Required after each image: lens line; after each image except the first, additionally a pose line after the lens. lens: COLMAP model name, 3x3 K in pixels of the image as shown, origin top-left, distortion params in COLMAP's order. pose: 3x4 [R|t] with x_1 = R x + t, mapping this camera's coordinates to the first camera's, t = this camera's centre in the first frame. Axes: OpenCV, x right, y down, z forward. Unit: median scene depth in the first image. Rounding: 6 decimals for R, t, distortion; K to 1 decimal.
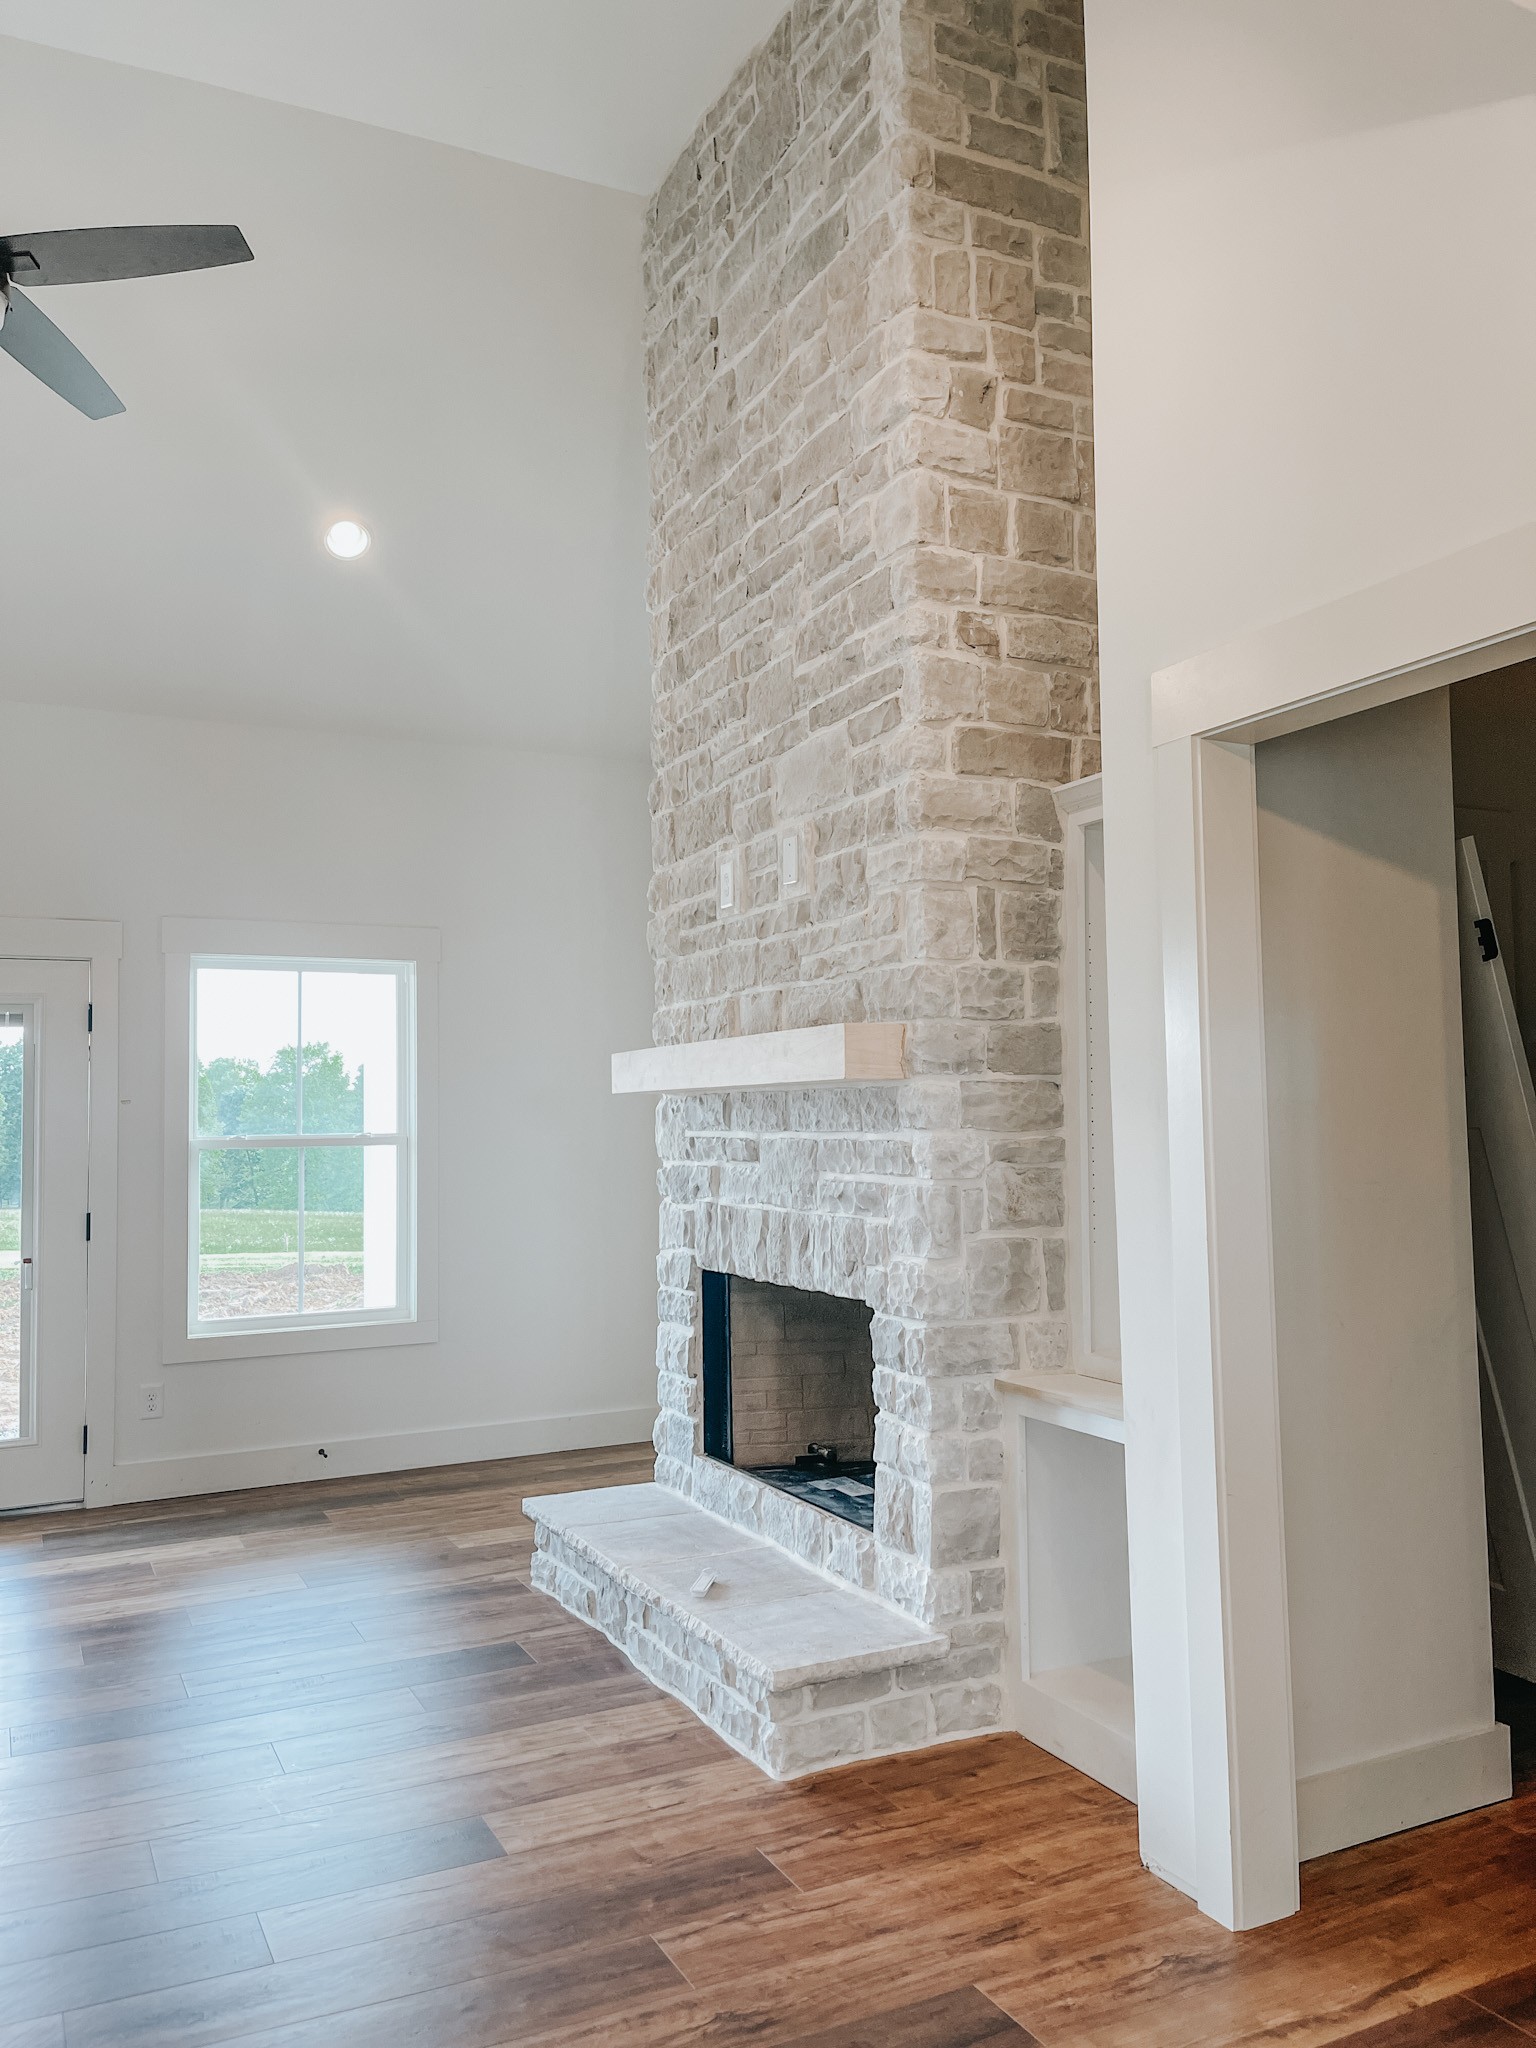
lens RADIAL K [[1571.3, 0, 769.0], [0, 1571.3, 1024.8], [0, 0, 1]] dist [0.063559, -0.066820]
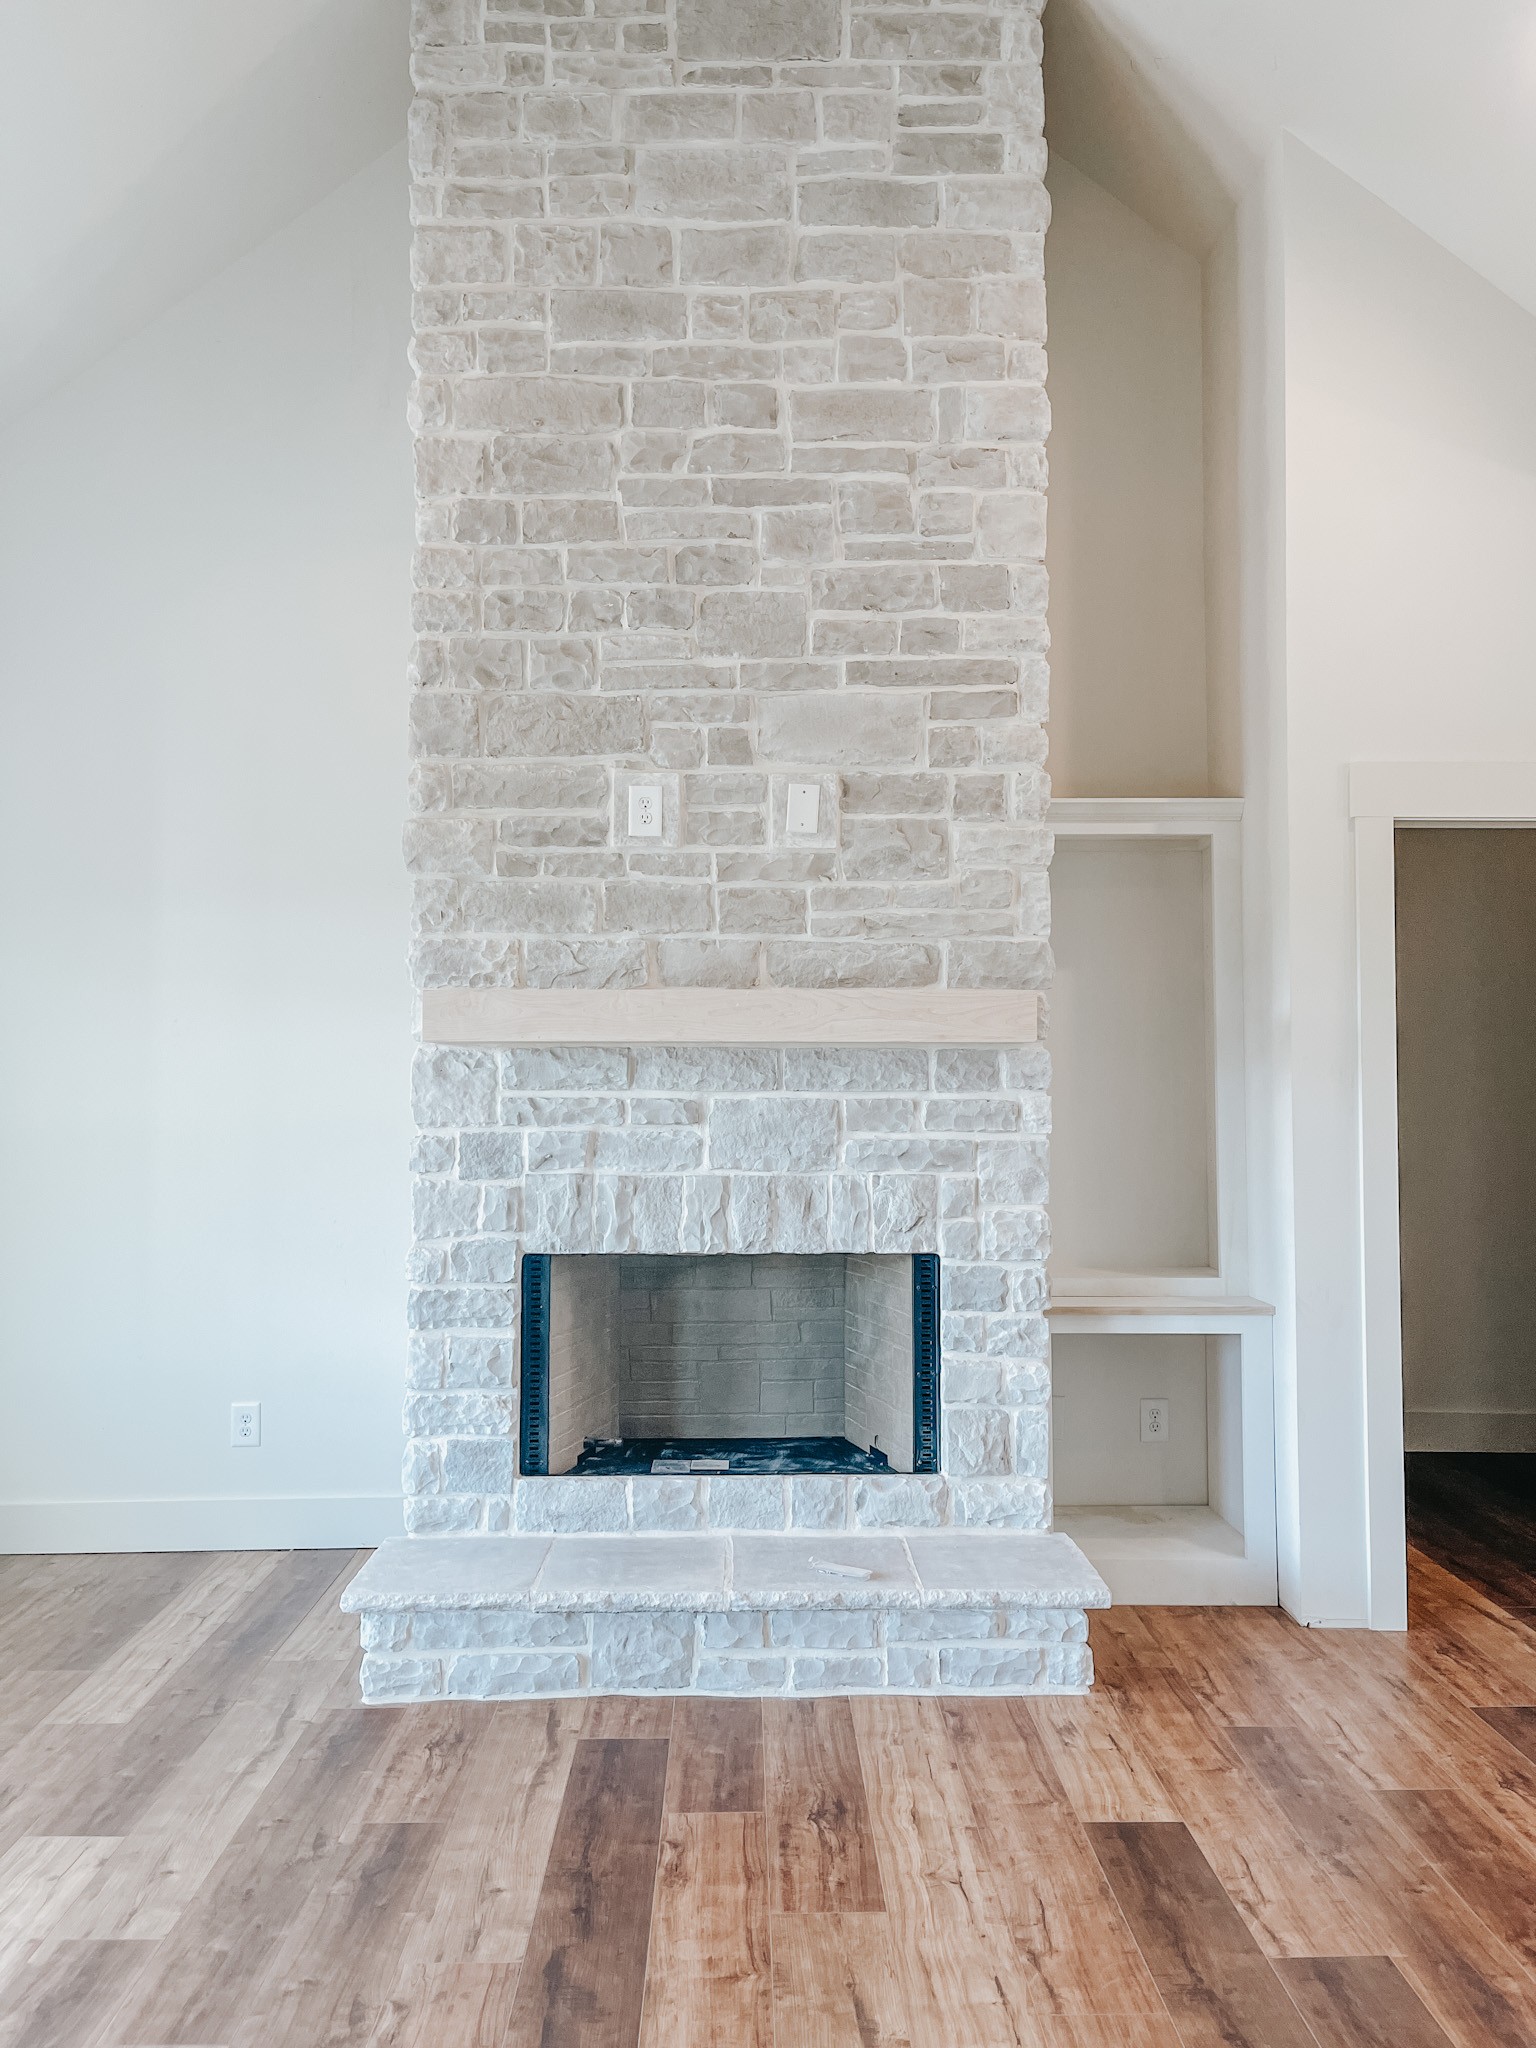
lens RADIAL K [[1571.3, 0, 769.0], [0, 1571.3, 1024.8], [0, 0, 1]] dist [0.063559, -0.066820]
pose [[0.416002, 0.046341, 0.908182, -0.966105], [-0.062063, 0.997819, -0.022486, 0.055948], [-0.907244, -0.047011, 0.417970, 0.688313]]
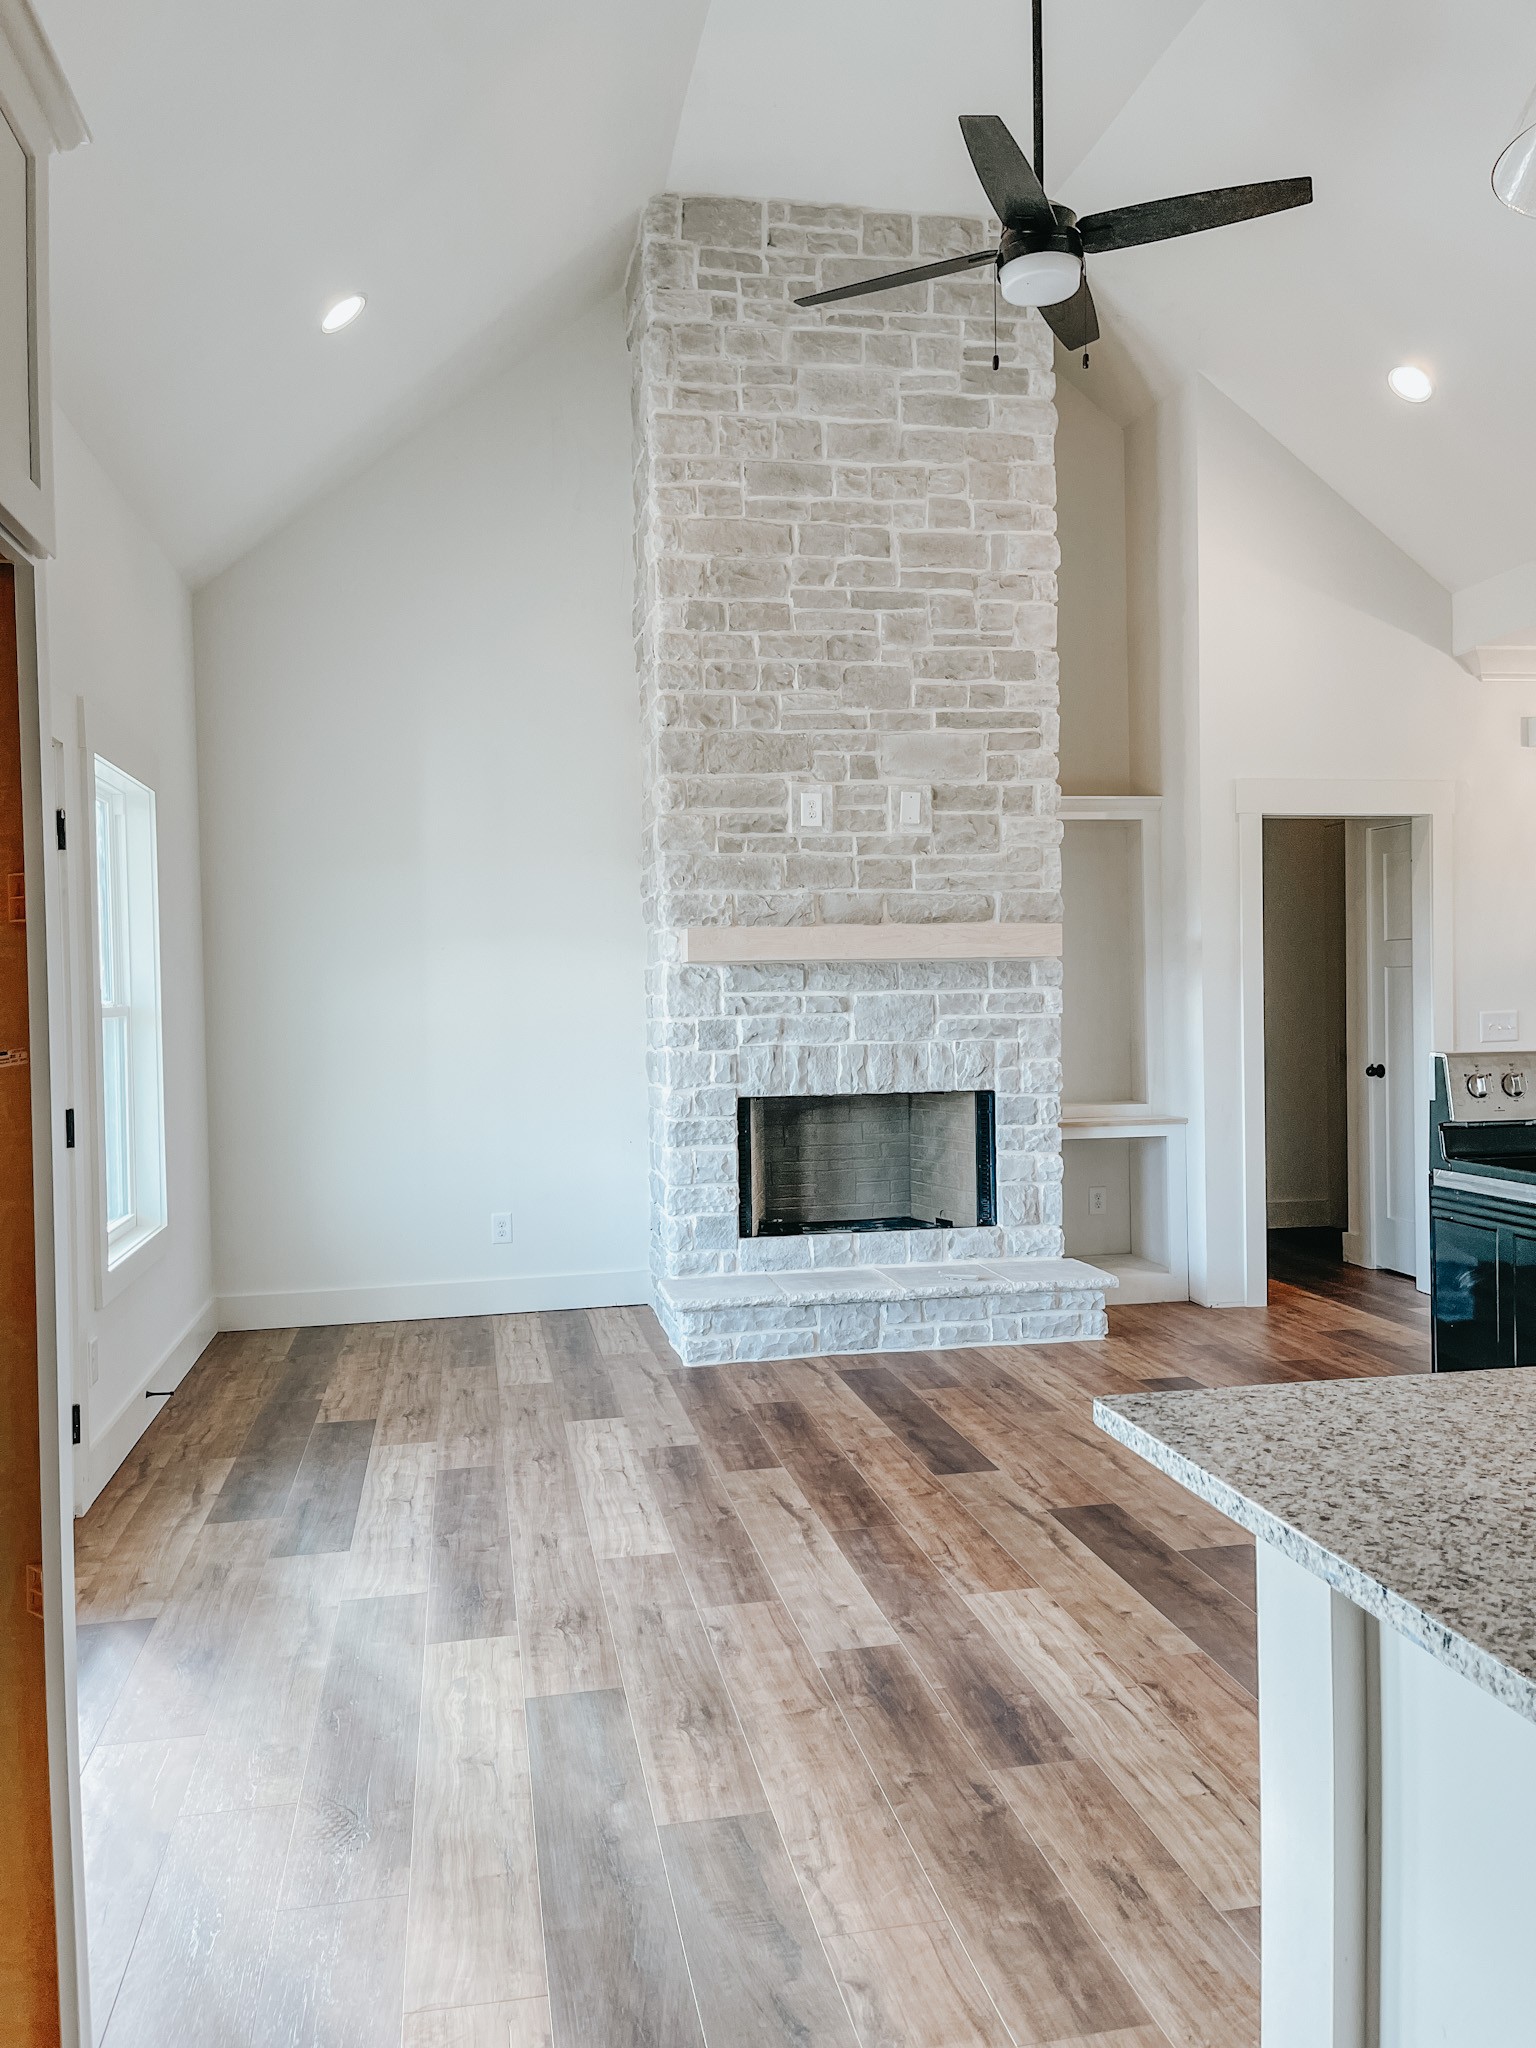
lens RADIAL K [[1549.5, 0, 767.7], [0, 1549.5, 1027.6], [0, 0, 1]] dist [0.111521, -0.300221]
pose [[0.252293, -0.014022, 0.967549, -1.630814], [-0.045567, 0.998614, 0.026354, 0.079612], [-0.966577, -0.050737, 0.251304, 0.843592]]
